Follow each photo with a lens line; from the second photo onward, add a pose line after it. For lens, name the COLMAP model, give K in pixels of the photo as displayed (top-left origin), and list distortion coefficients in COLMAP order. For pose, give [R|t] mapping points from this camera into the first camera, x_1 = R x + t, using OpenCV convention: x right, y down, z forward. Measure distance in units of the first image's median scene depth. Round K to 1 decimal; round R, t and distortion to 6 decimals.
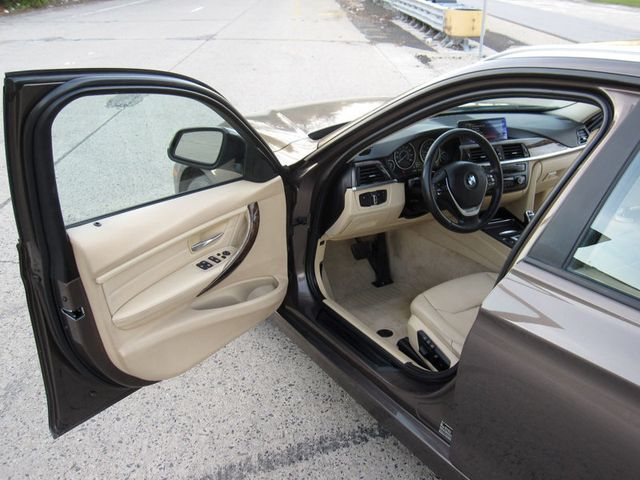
lens RADIAL K [[643.3, 0, 324.9], [0, 643.3, 239.5], [0, 0, 1]] dist [-0.057542, 0.000000]
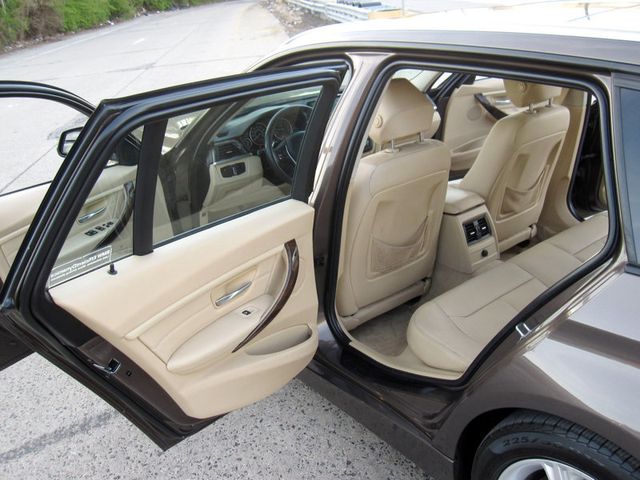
lens RADIAL K [[643.3, 0, 316.1], [0, 643.3, 239.7], [0, 0, 1]] dist [-0.057542, 0.000000]
pose [[0.992003, -0.123308, 0.026937, 0.183846], [0.123839, 0.992120, -0.019024, 0.111512], [-0.024379, 0.022208, 0.999456, -0.230308]]
